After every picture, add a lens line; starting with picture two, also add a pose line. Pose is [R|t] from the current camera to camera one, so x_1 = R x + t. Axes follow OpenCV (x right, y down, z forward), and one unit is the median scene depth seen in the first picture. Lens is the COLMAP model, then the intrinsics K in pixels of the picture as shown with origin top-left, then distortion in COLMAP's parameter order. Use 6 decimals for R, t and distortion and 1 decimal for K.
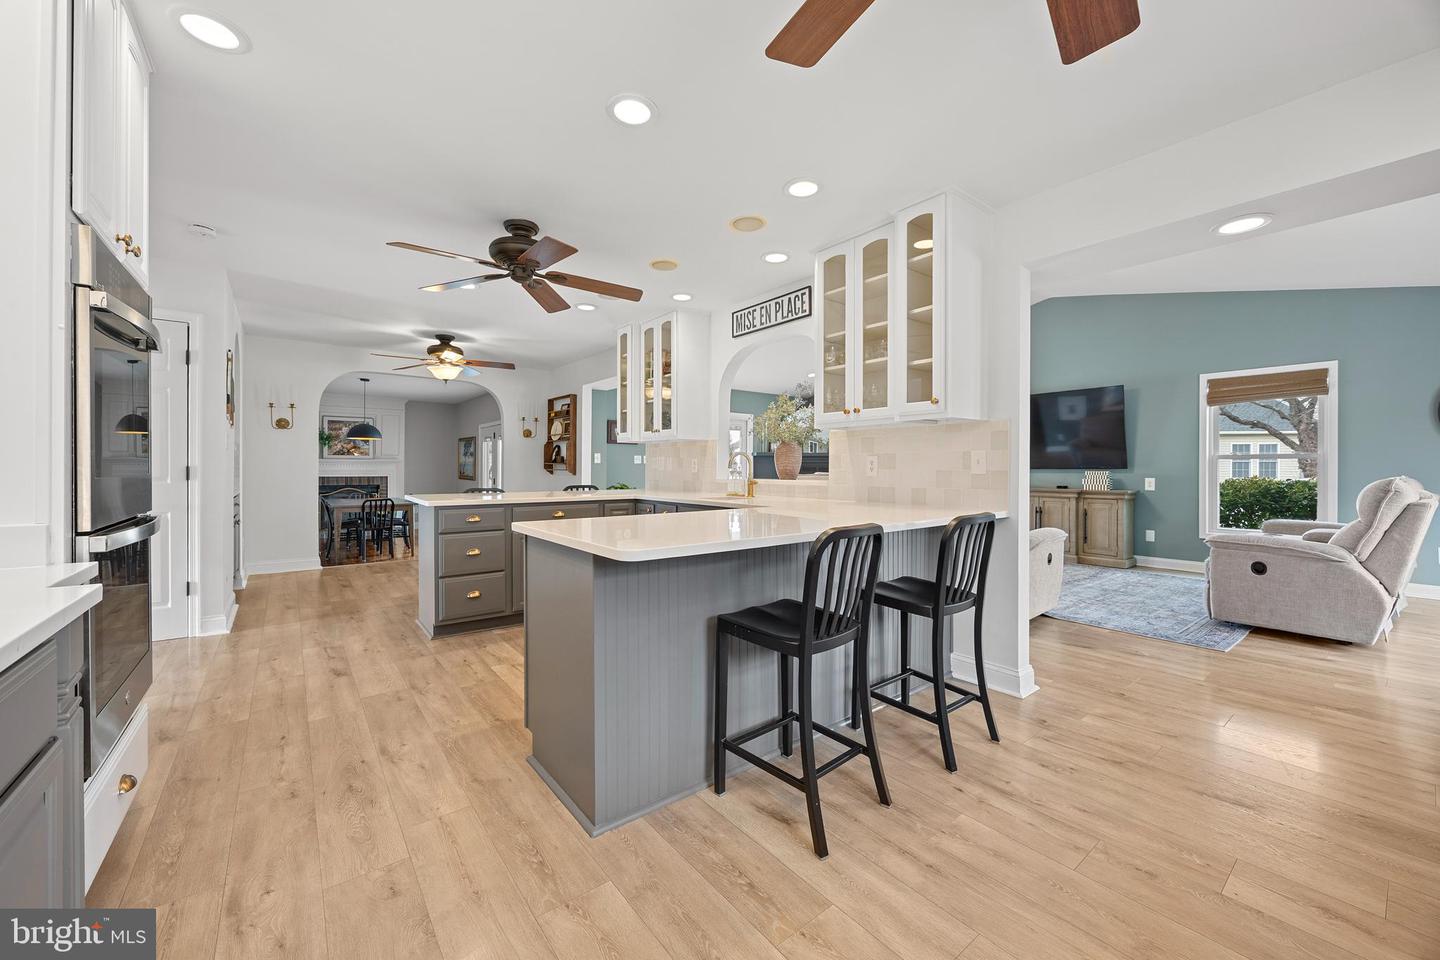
lens RADIAL K [[553.6, 0, 720.7], [0, 553.6, 468.9], [0, 0, 1]] dist [-0.002411, -0.000006]
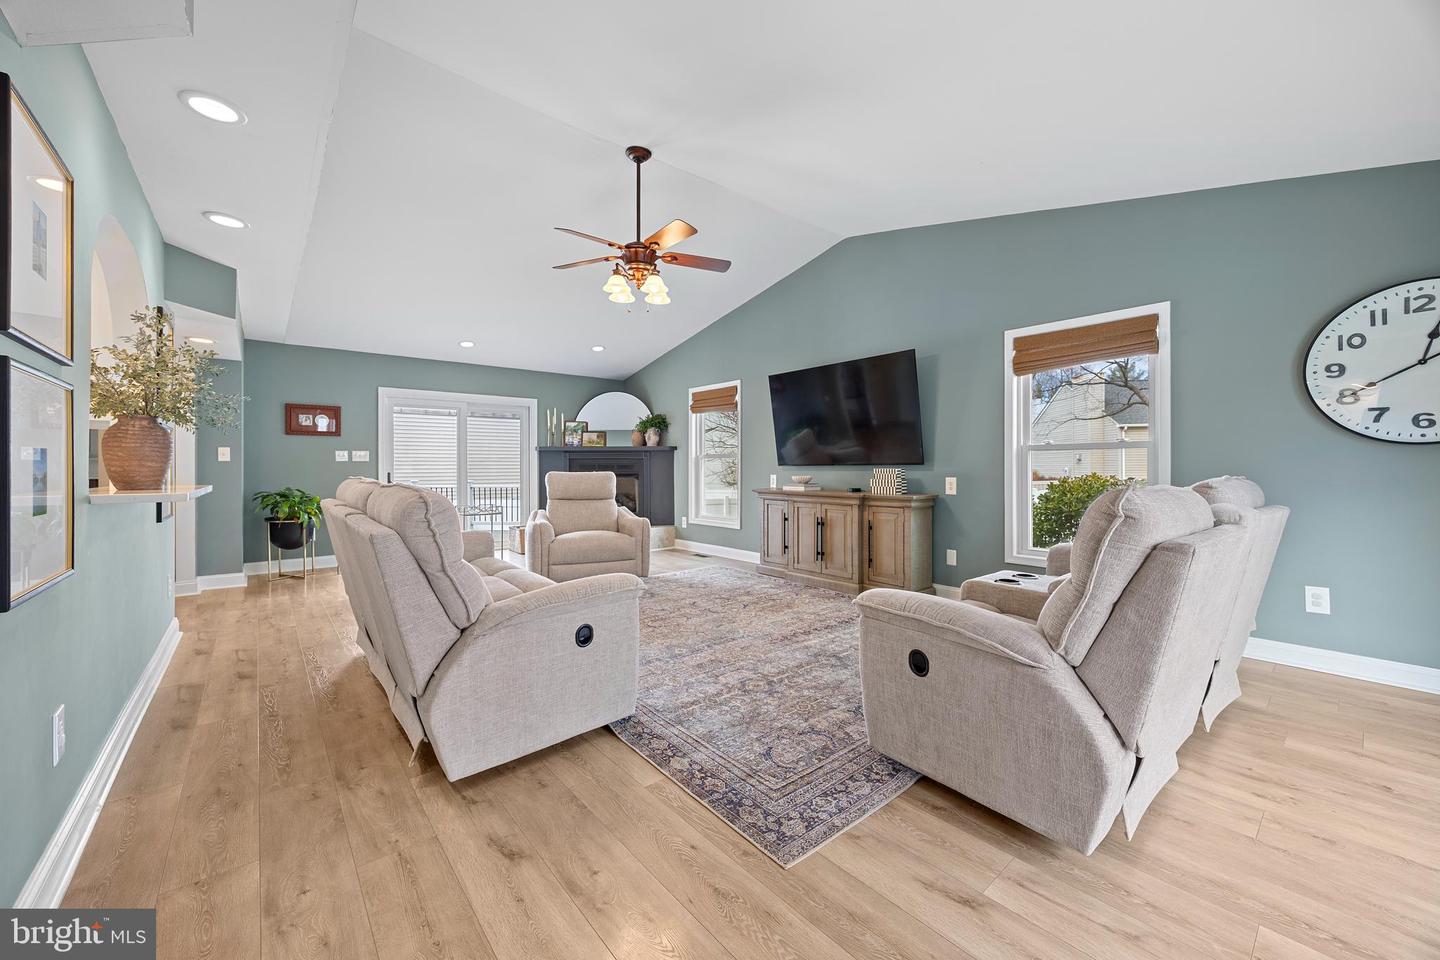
lens RADIAL K [[548.9, 0, 722.2], [0, 548.9, 465.9], [0, 0, 1]] dist [-0.003777, -0.000096]
pose [[0.999356, -0.006801, 0.035246, 0.677487], [0.006797, 0.999977, 0.000237, -0.001475], [-0.035247, 0.000003, 0.999379, 0.439109]]
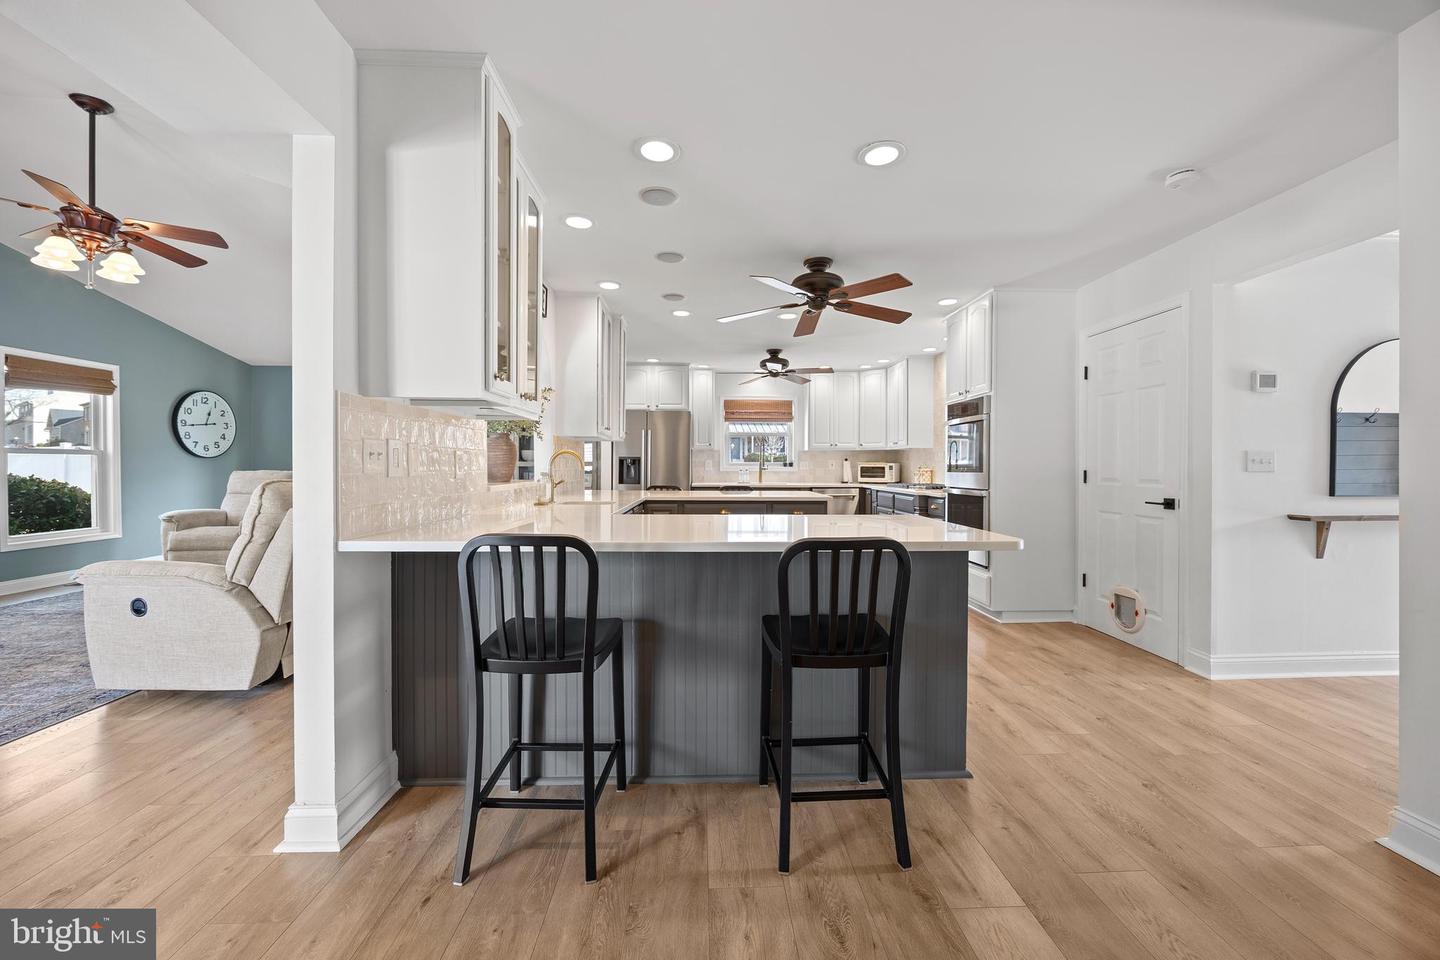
lens RADIAL K [[553.4, 0, 727.2], [0, 553.4, 471.0], [0, 0, 1]] dist [-0.001156, -0.000056]
pose [[-0.817236, -0.010687, 0.576205, -0.630072], [-0.005421, 0.999926, 0.010856, -0.007864], [-0.576278, 0.005748, -0.817233, 1.478166]]
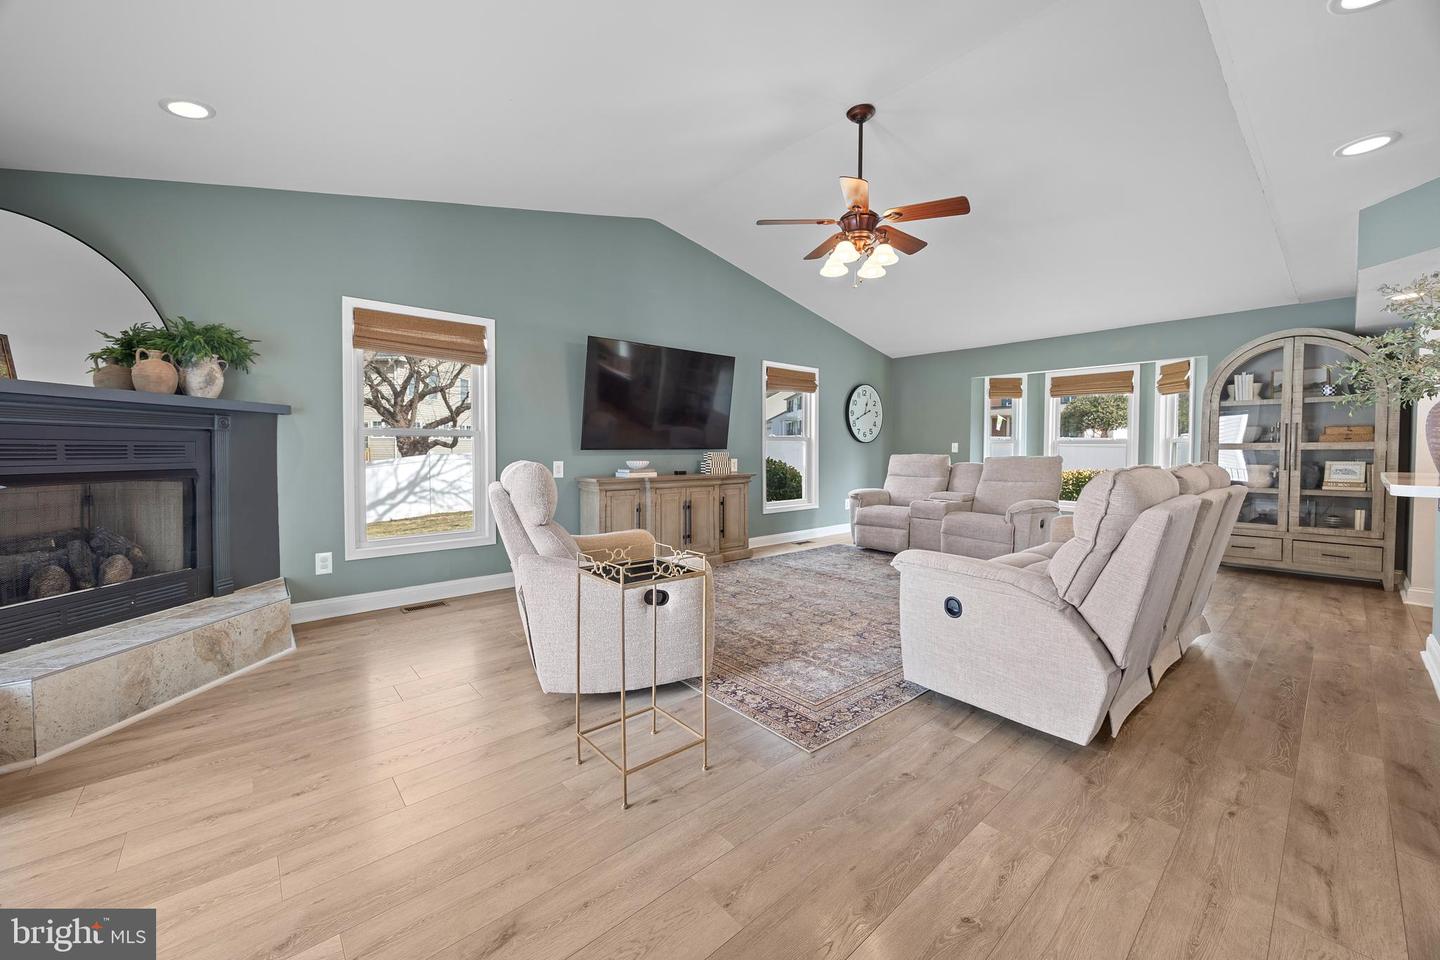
lens RADIAL K [[553.3, 0, 722.8], [0, 553.3, 461.0], [0, 0, 1]] dist [-0.002398, -0.000198]
pose [[-0.058458, -0.024391, 0.997992, -0.278644], [-0.000982, 0.999702, 0.024375, -0.005000], [-0.998289, 0.000445, -0.058465, 1.614289]]
